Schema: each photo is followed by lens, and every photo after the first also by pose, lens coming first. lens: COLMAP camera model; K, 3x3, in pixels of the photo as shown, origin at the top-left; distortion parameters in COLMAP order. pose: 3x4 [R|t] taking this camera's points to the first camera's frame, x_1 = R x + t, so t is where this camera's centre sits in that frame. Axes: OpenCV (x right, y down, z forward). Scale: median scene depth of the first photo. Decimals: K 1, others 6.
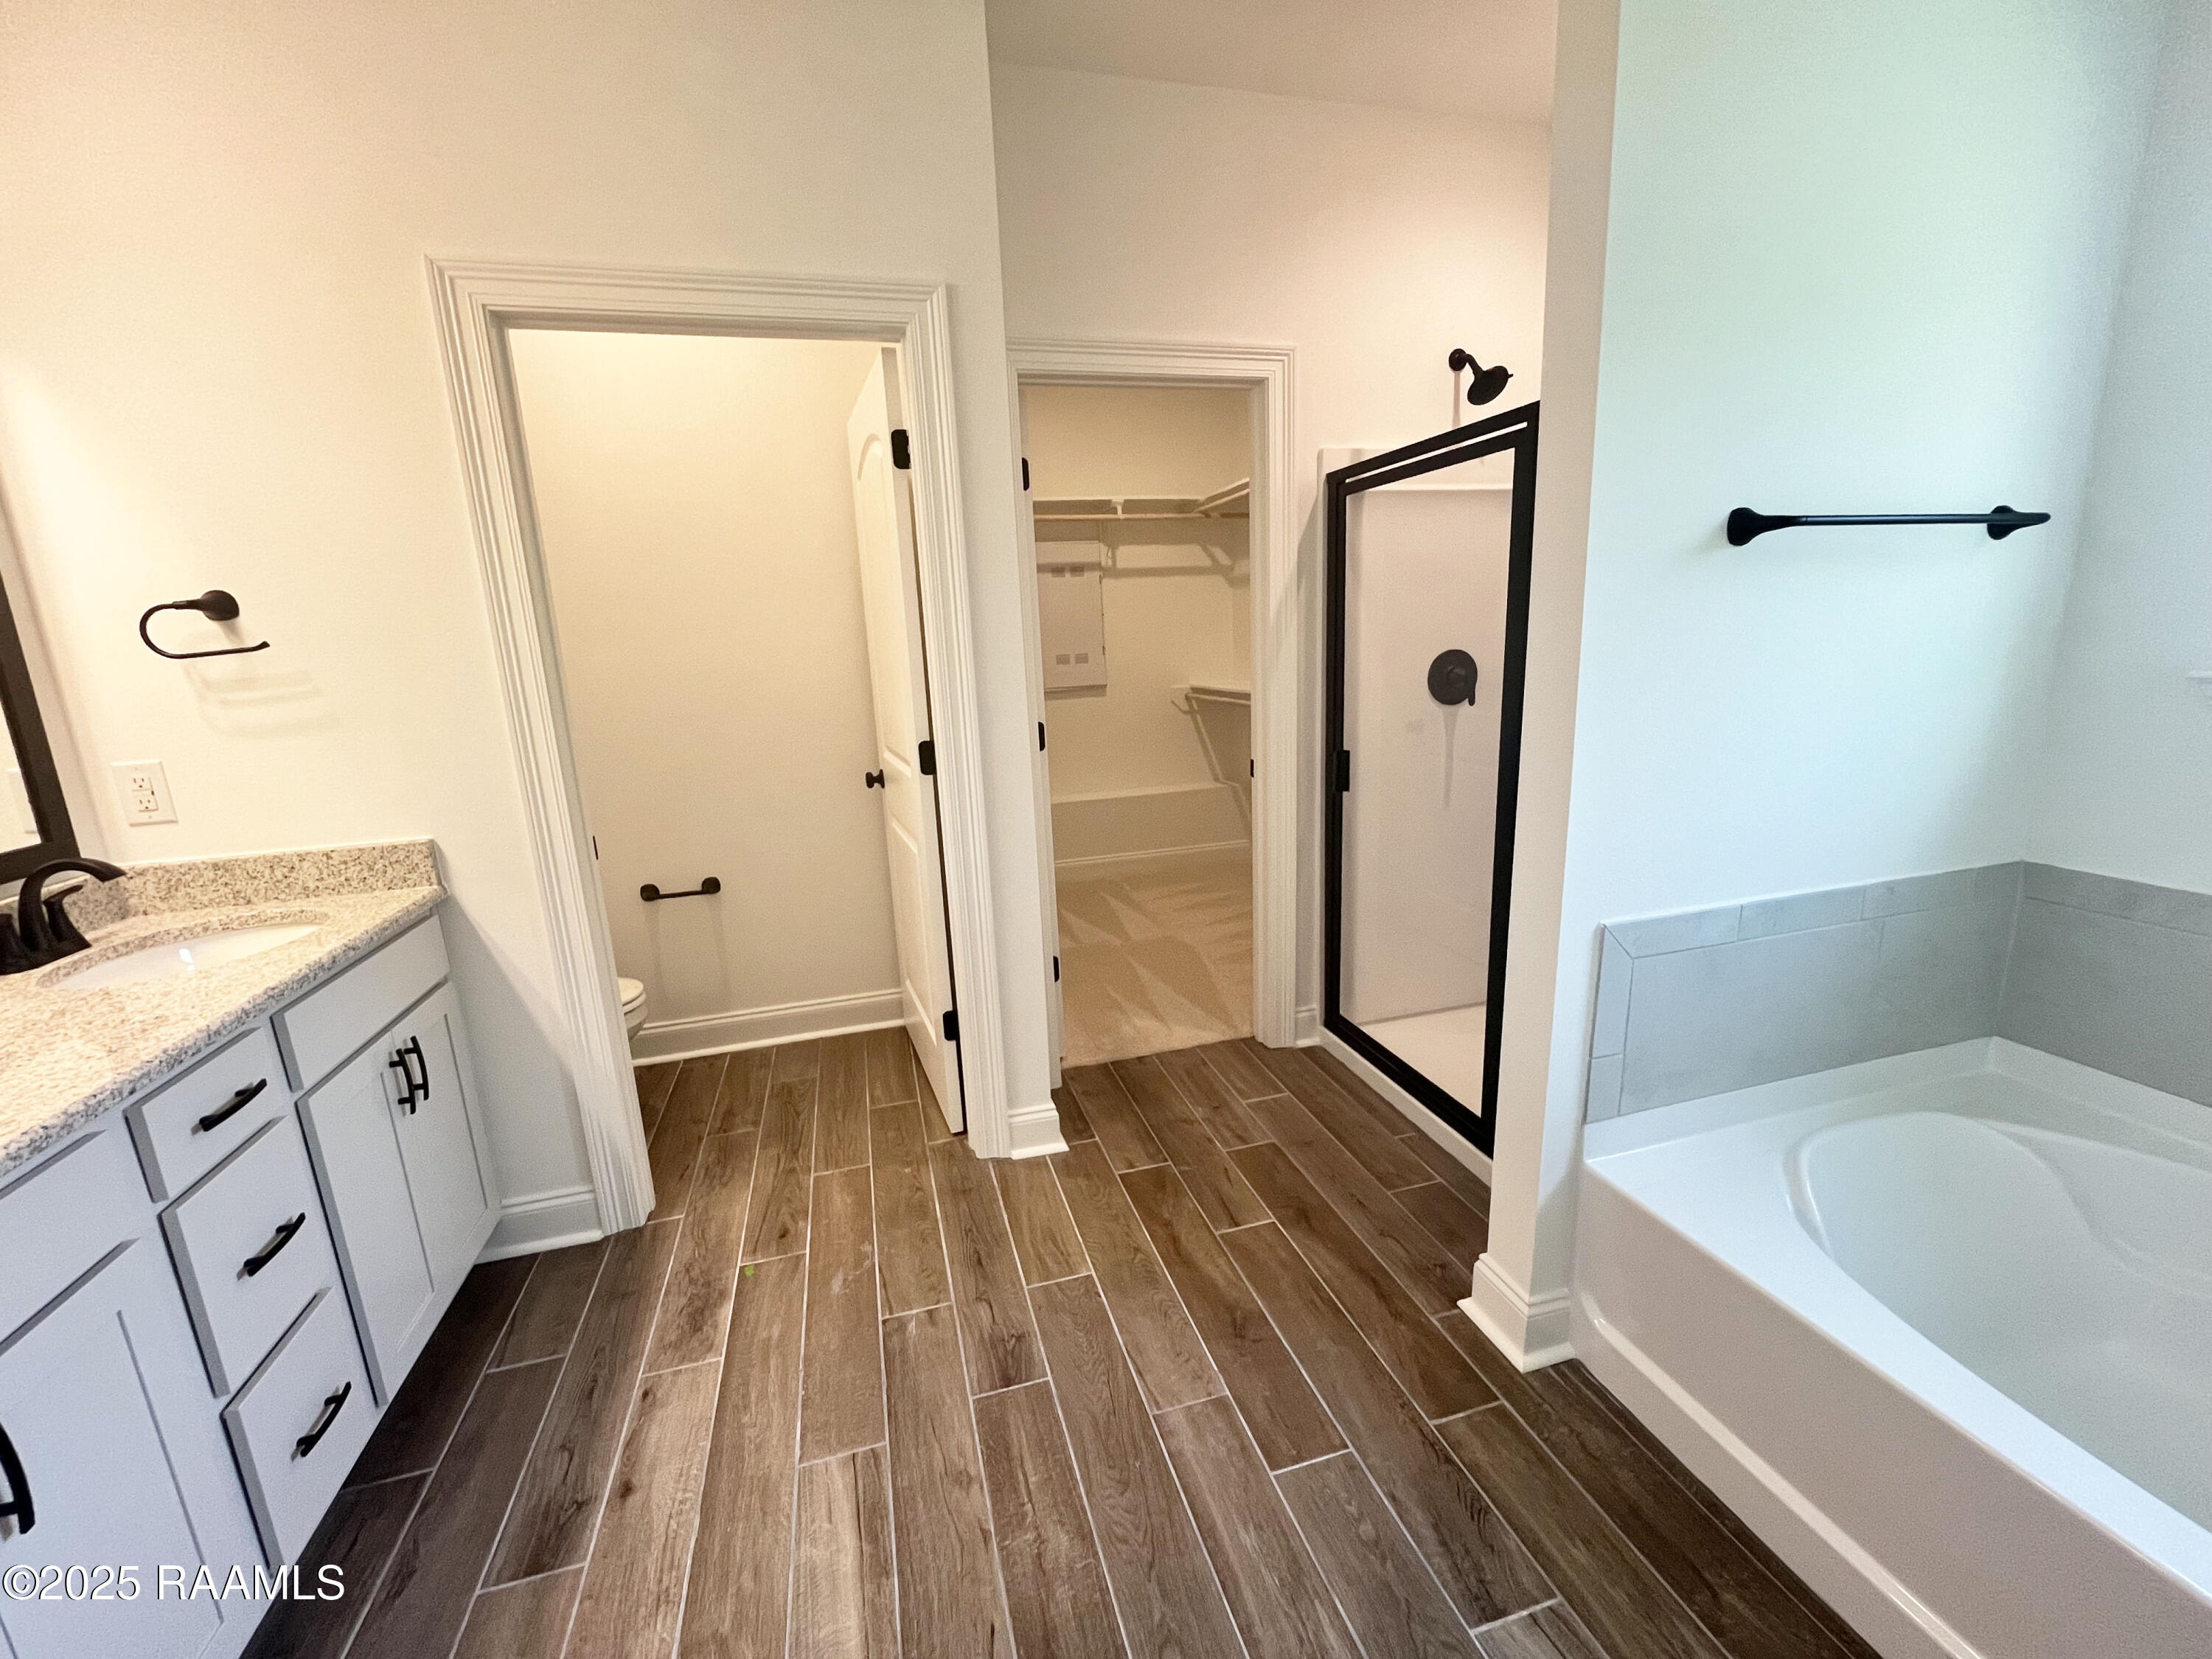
lens RADIAL K [[902.2, 0, 1100.3], [0, 902.2, 824.0], [0, 0, 1]] dist [-0.004408, -0.000246]
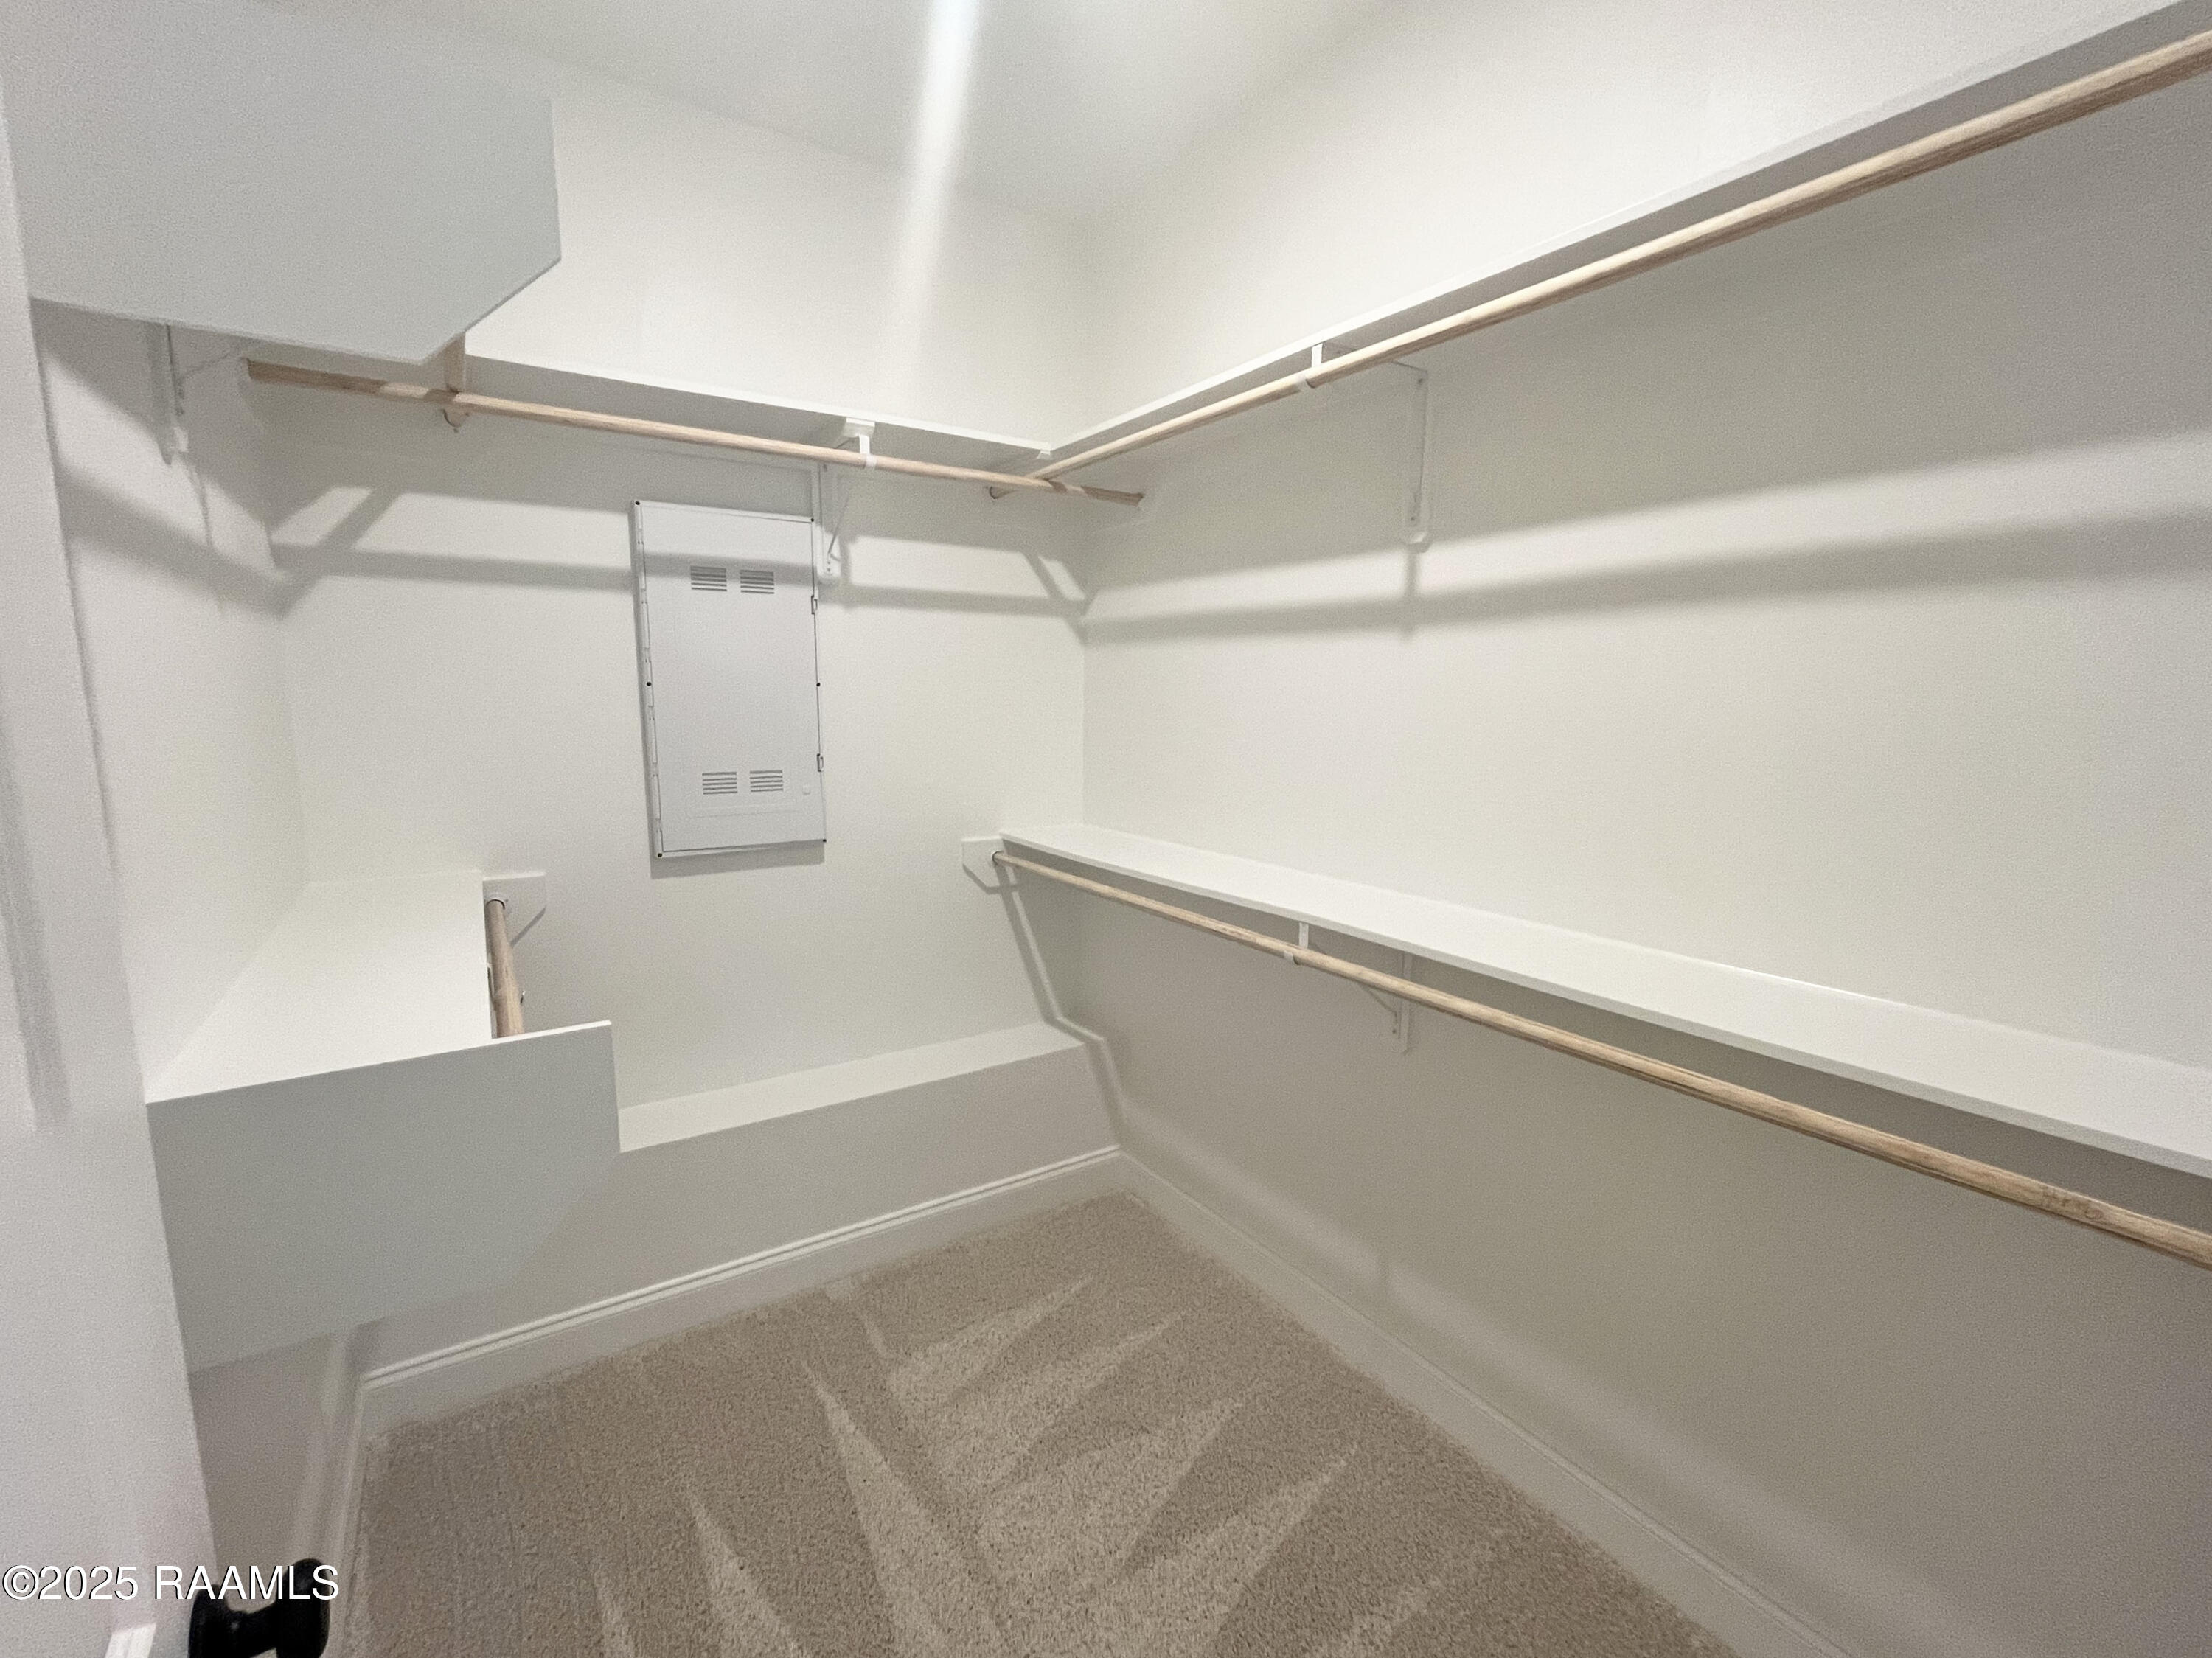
lens RADIAL K [[902.1, 0, 1090.2], [0, 902.1, 827.7], [0, 0, 1]] dist [-0.004408, -0.000246]
pose [[0.948582, 0.007829, 0.316435, -0.009849], [0.009819, 0.998485, -0.054136, -0.135774], [-0.316380, 0.054459, 0.947068, 0.540393]]
